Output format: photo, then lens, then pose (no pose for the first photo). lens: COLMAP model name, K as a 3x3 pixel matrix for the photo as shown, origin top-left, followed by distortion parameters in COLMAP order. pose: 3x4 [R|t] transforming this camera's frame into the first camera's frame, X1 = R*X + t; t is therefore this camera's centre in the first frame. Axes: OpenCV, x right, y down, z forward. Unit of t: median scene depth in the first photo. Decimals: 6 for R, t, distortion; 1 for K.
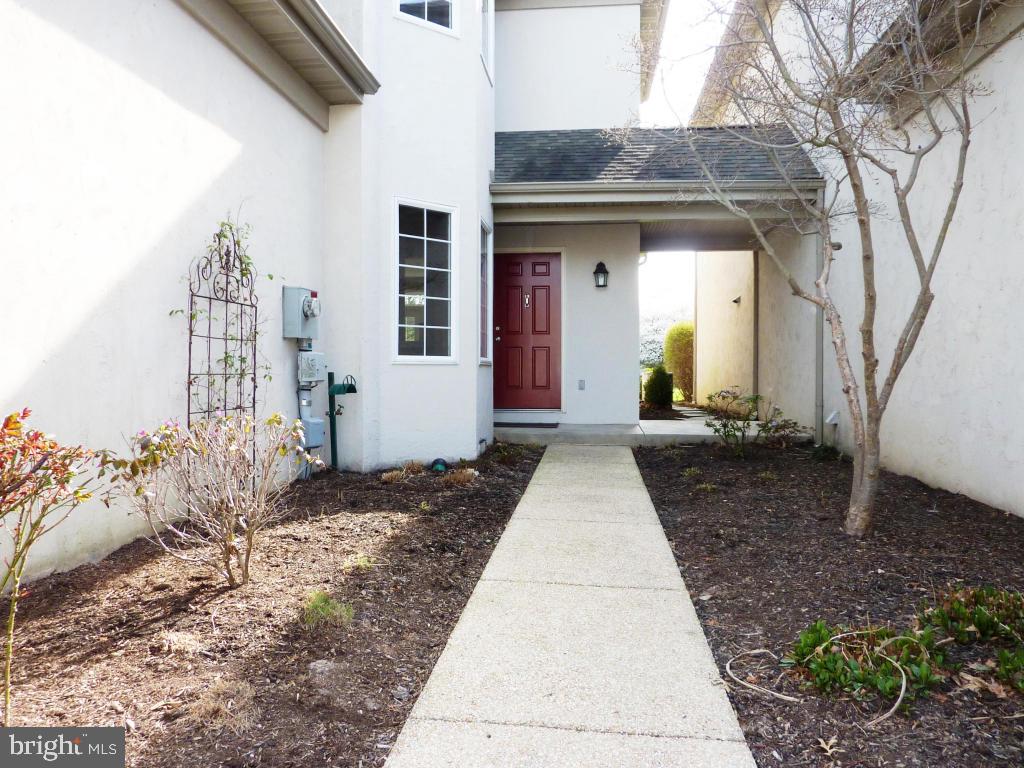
lens RADIAL K [[760.2, 0, 514.0], [0, 760.2, 382.0], [0, 0, 1]] dist [-0.015219, -0.031851]
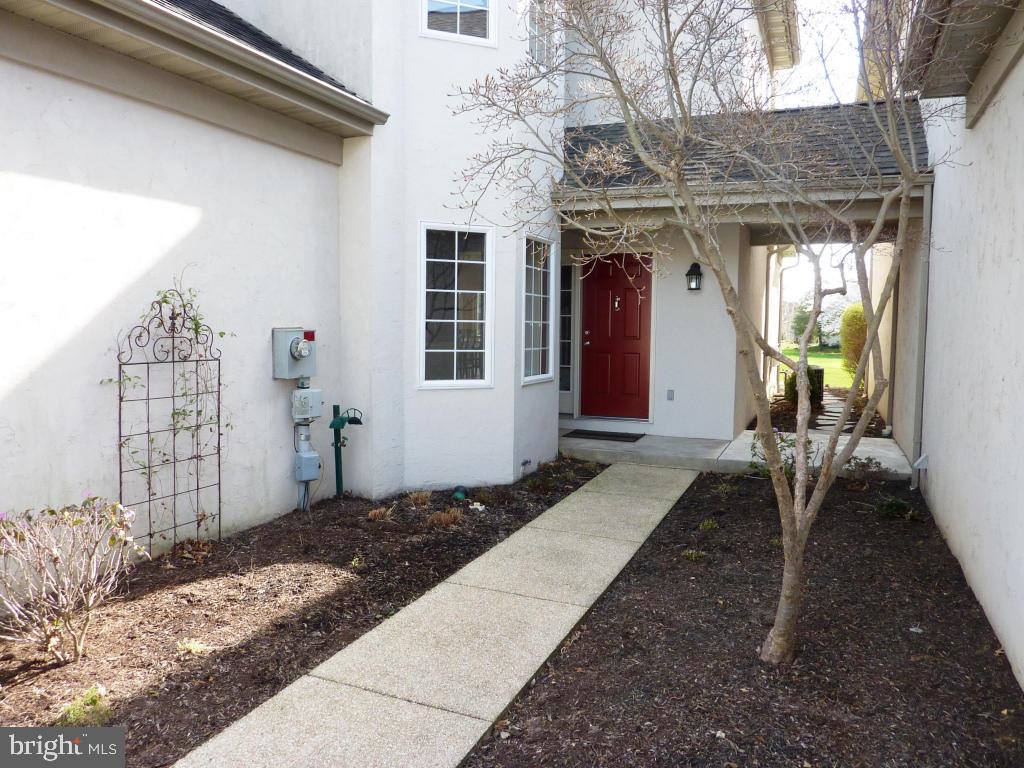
lens RADIAL K [[760.2, 0, 509.9], [0, 760.2, 381.4], [0, 0, 1]] dist [-0.015219, -0.031851]
pose [[0.958264, 0.029728, -0.284334, 0.292707], [-0.014307, 0.998319, 0.056157, -0.112069], [0.285525, -0.049746, 0.957079, 0.086159]]
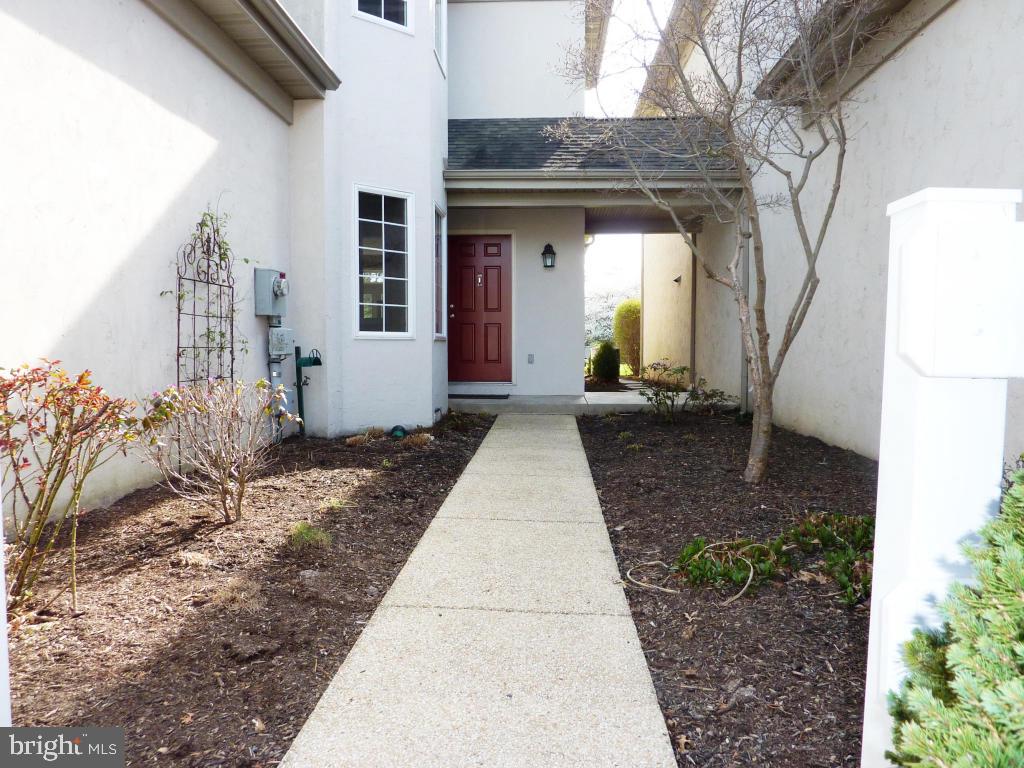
lens RADIAL K [[760.2, 0, 515.9], [0, 760.2, 380.9], [0, 0, 1]] dist [-0.015219, -0.031851]
pose [[0.998243, -0.004499, 0.059075, 0.008197], [0.002765, 0.999564, 0.029406, 0.005664], [-0.059181, -0.029191, 0.997820, -0.119222]]
